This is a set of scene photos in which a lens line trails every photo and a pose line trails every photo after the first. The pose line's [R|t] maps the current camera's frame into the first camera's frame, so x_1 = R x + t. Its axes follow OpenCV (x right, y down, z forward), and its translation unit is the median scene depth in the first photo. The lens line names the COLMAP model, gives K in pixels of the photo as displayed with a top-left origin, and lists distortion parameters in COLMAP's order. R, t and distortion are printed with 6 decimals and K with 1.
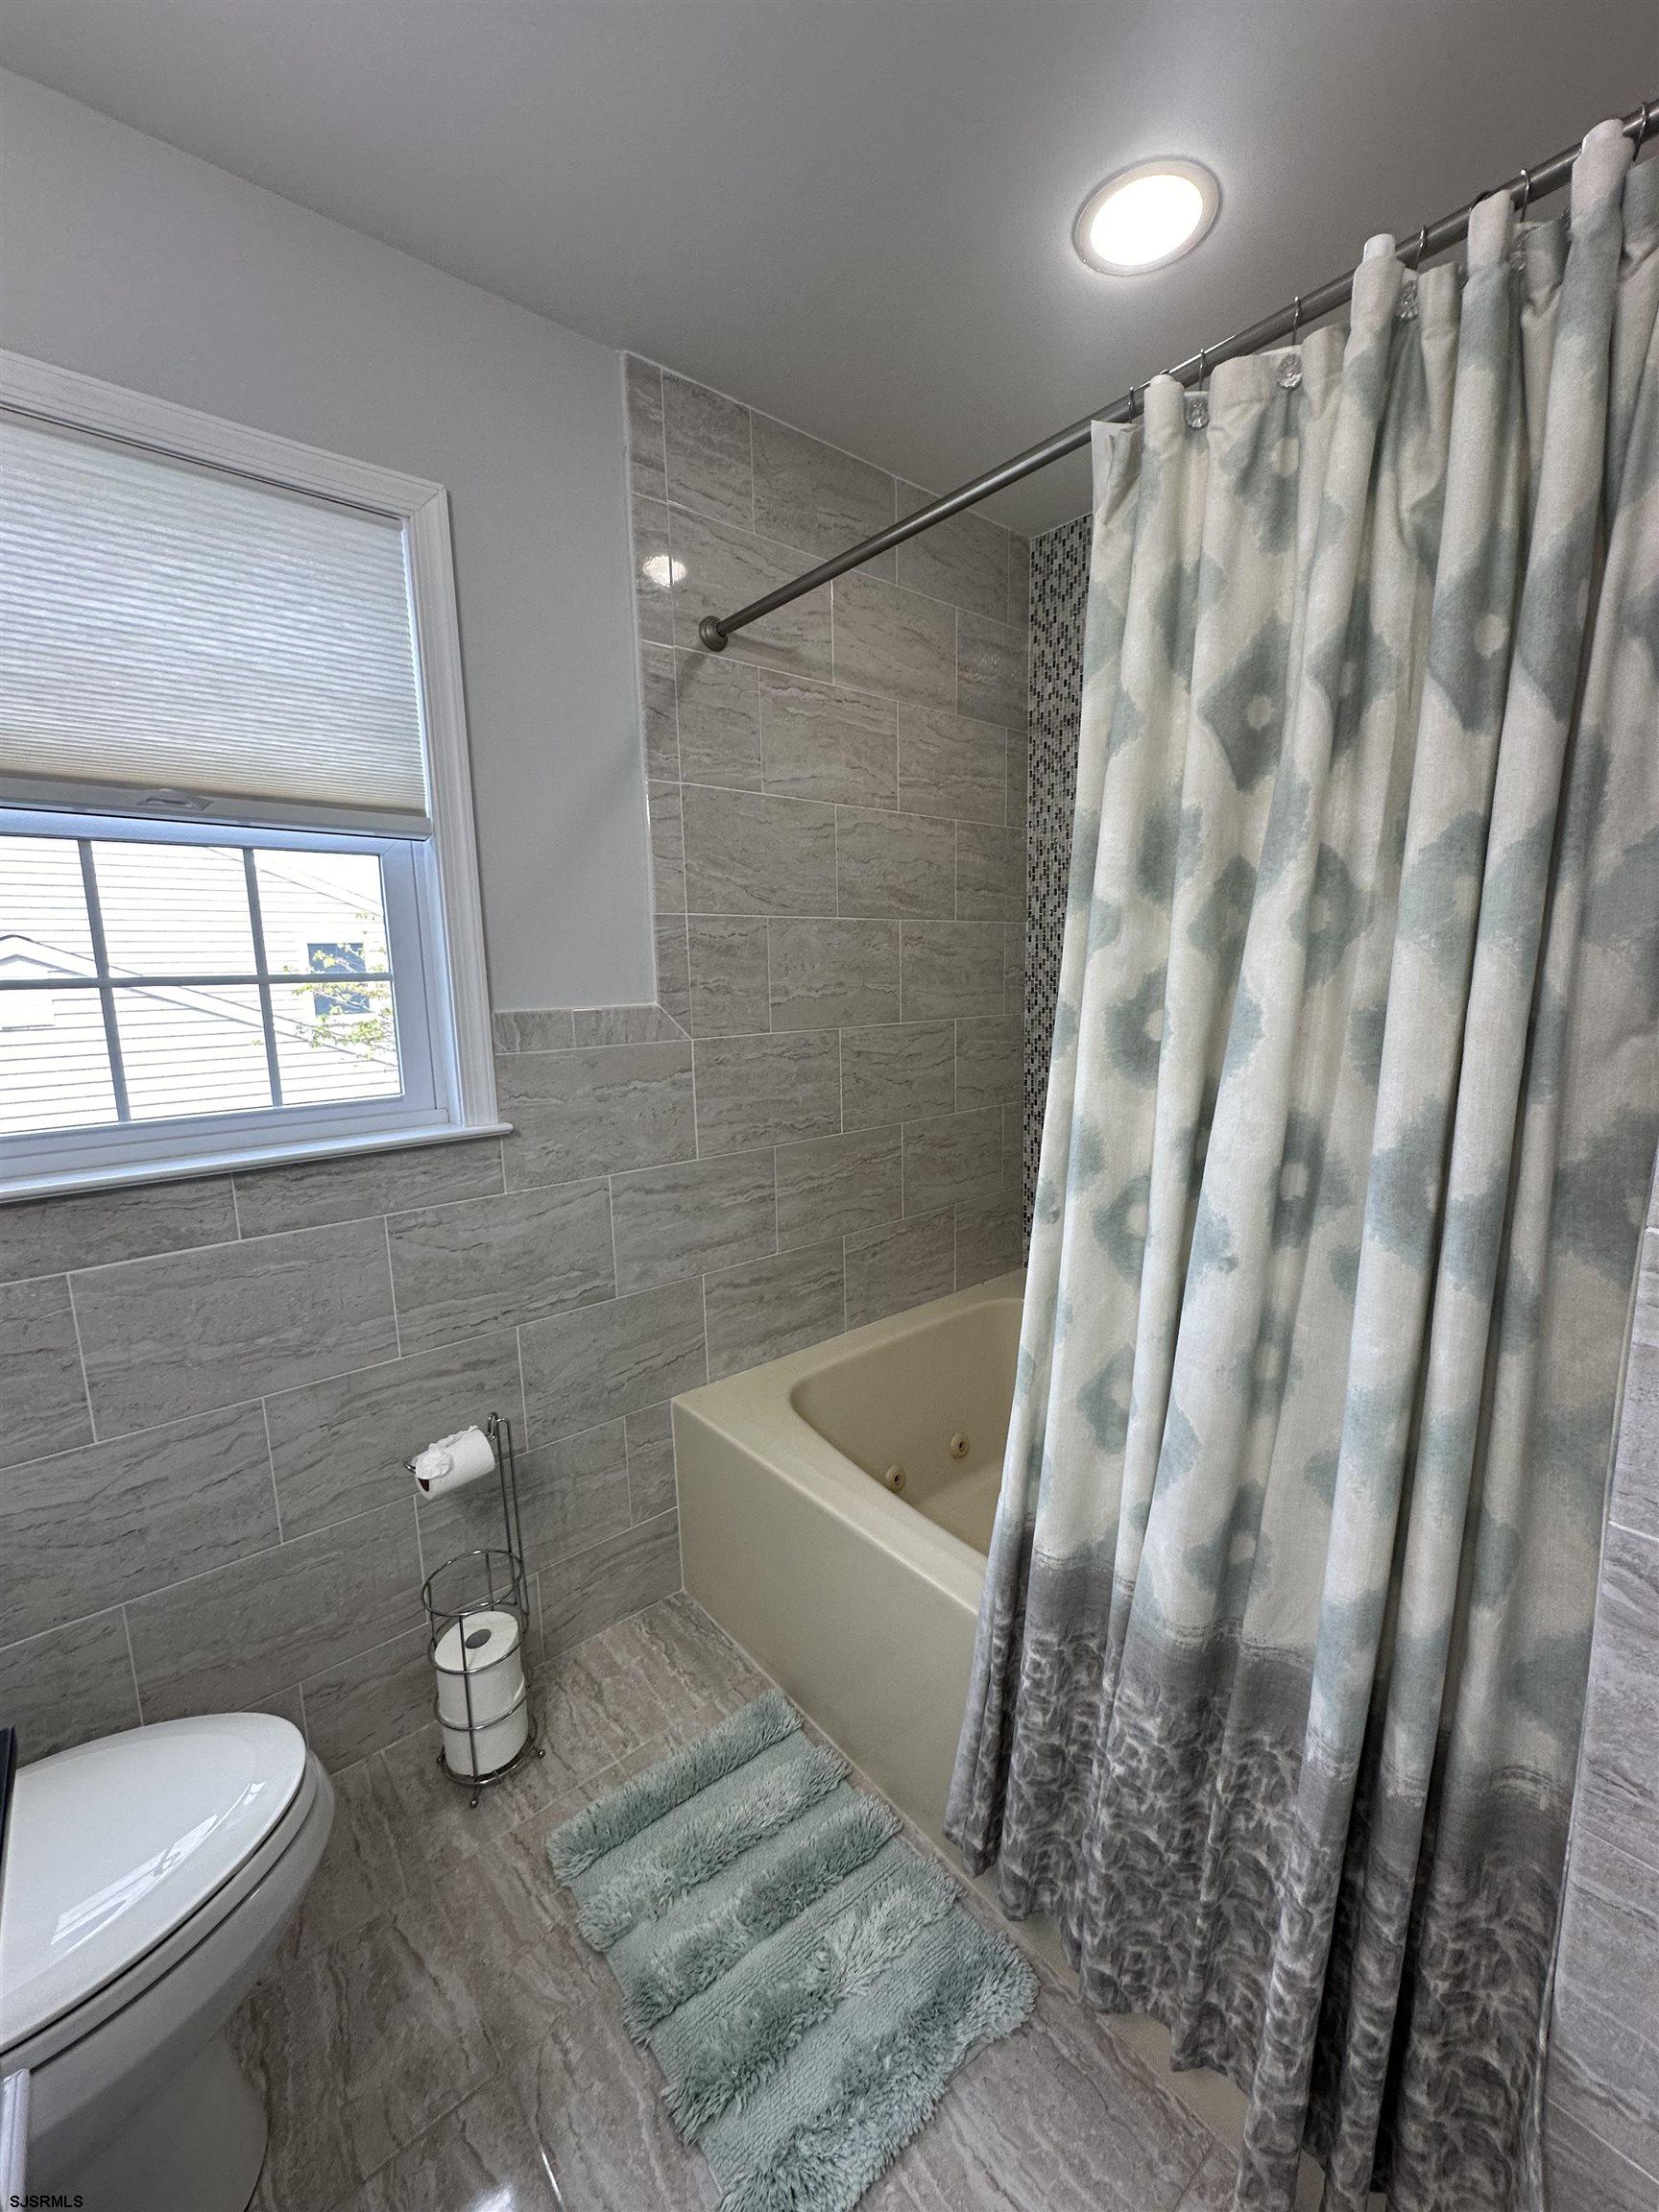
lens RADIAL K [[886.7, 0, 829.5], [0, 886.7, 1106.0], [0, 0, 1]] dist [-0.000032, 0.000169]
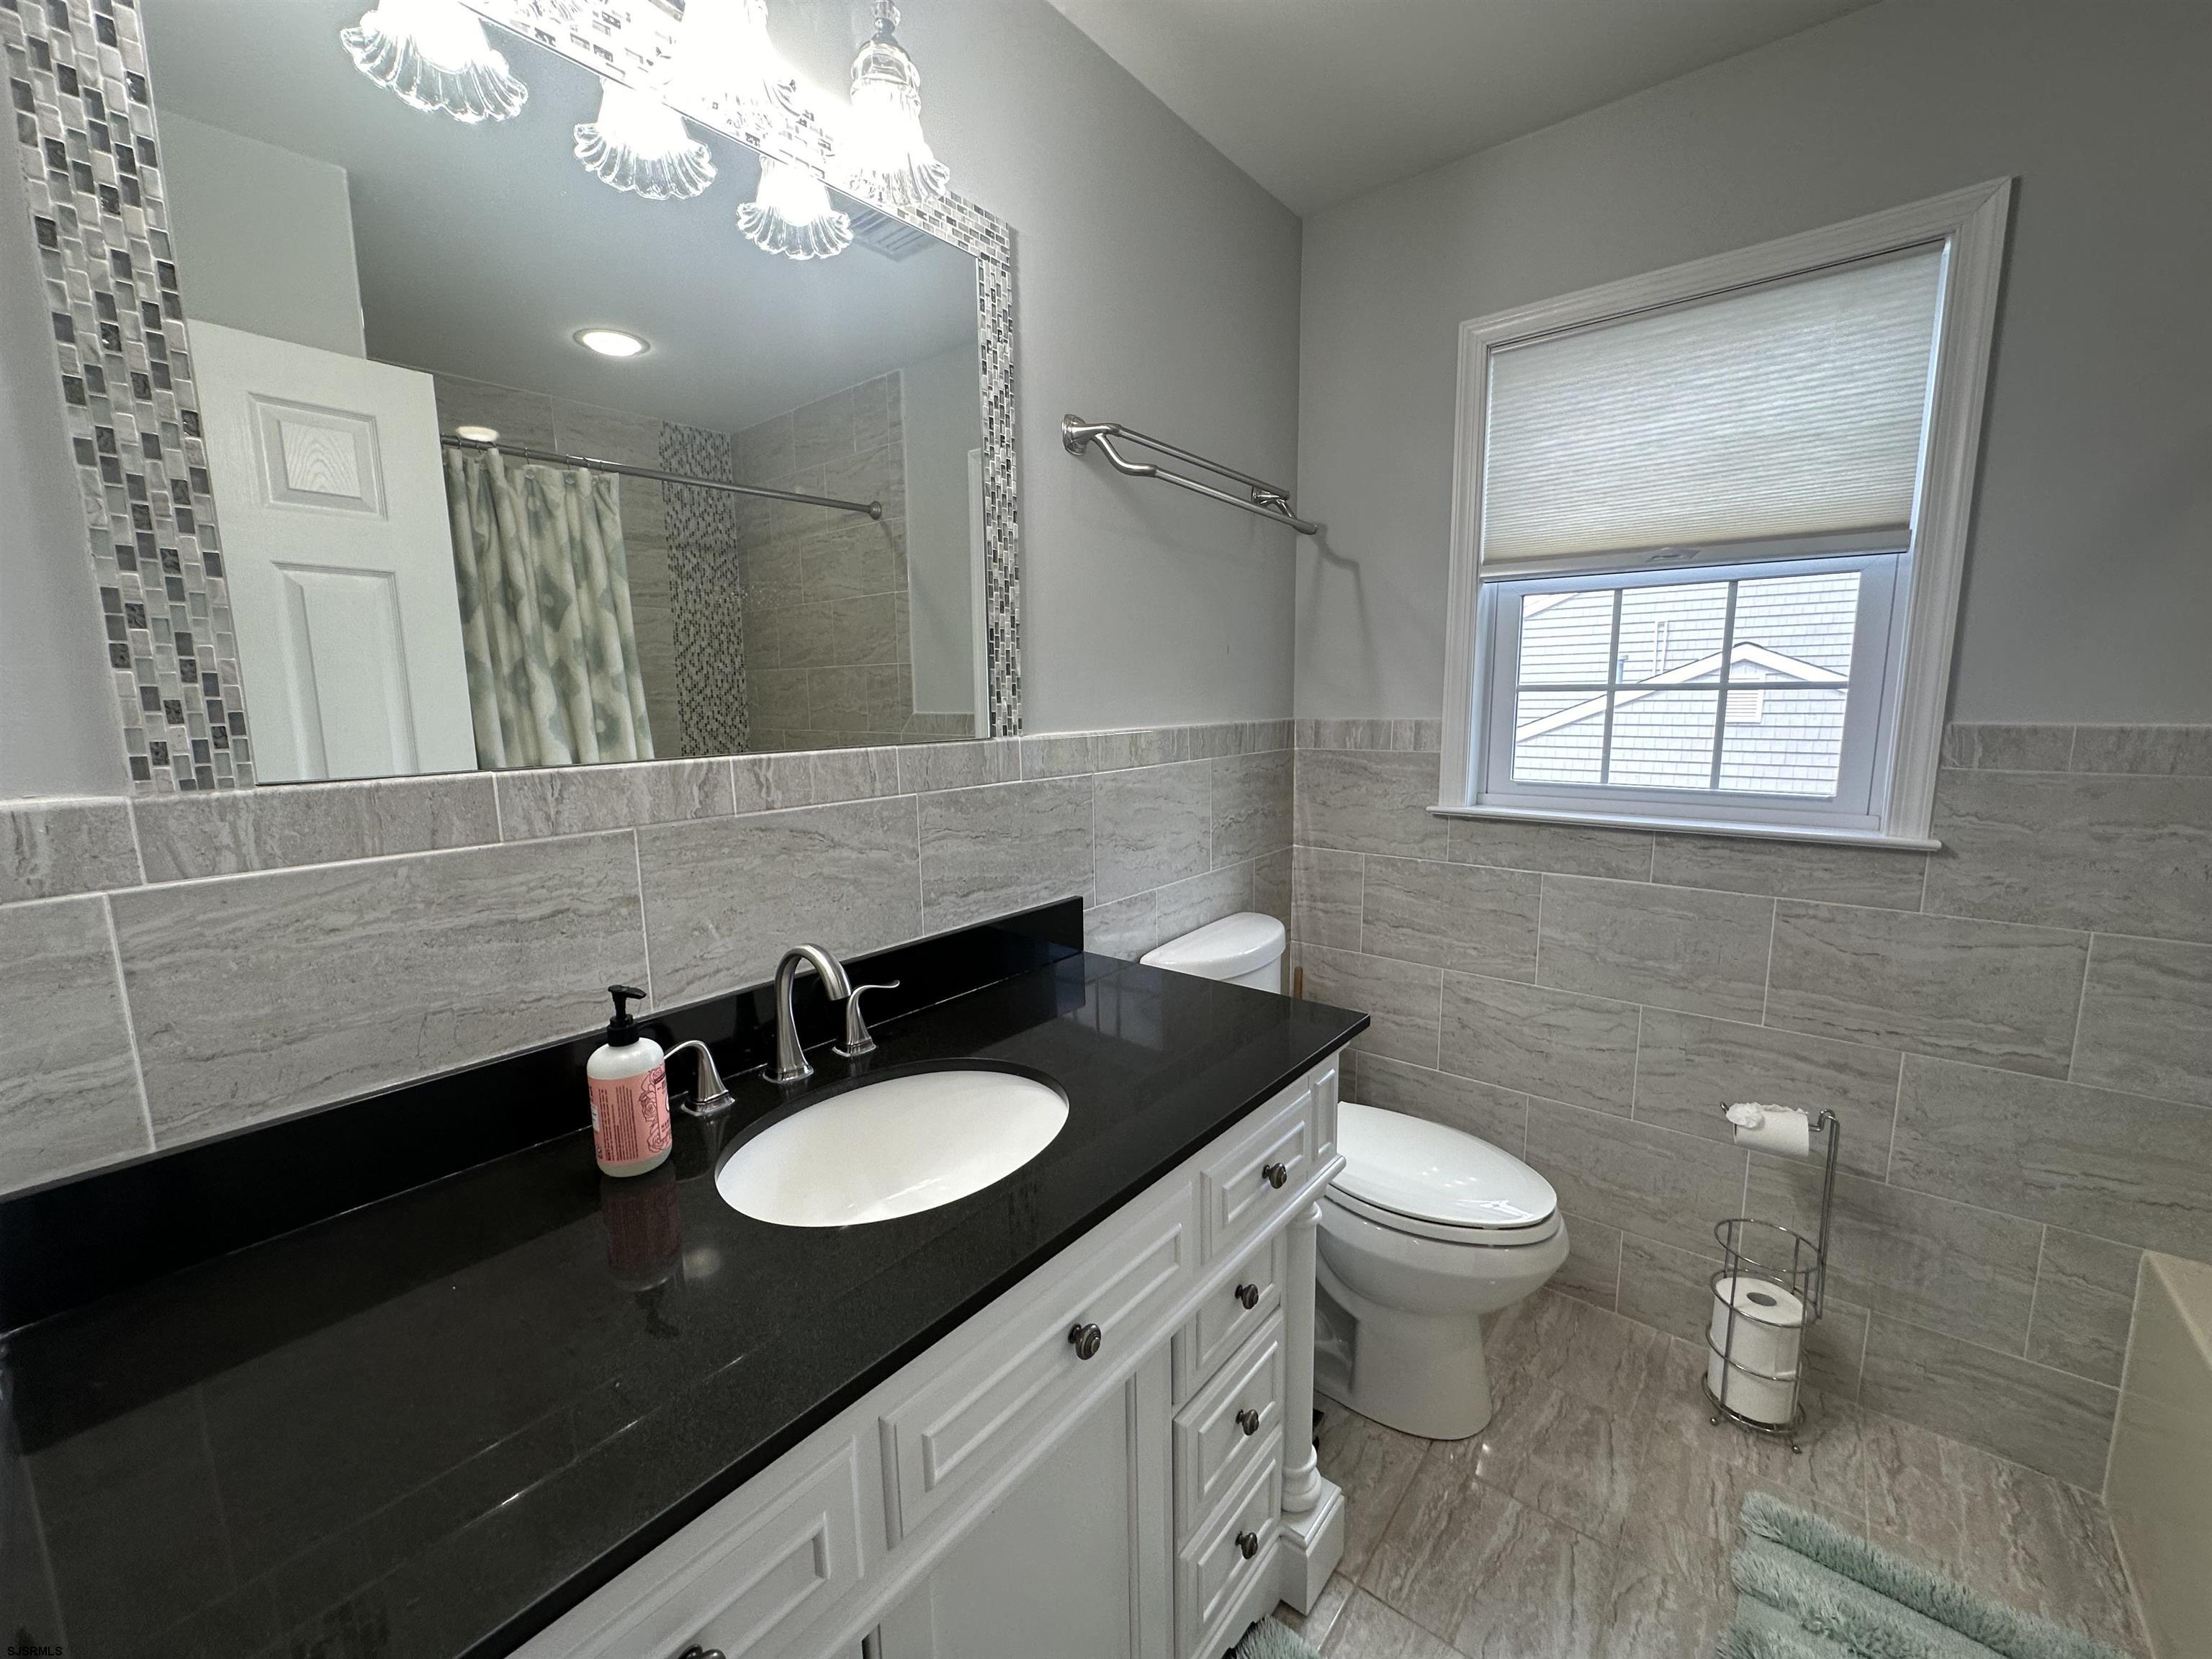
lens RADIAL K [[886.7, 0, 1106.0], [0, 886.7, 829.5], [0, 0, 1]] dist [-0.000032, 0.000169]
pose [[0.189731, 0.169579, -0.967081, 0.399139], [-0.146435, 0.978843, 0.142913, 0.002382], [0.970855, 0.114499, 0.210549, -0.070085]]
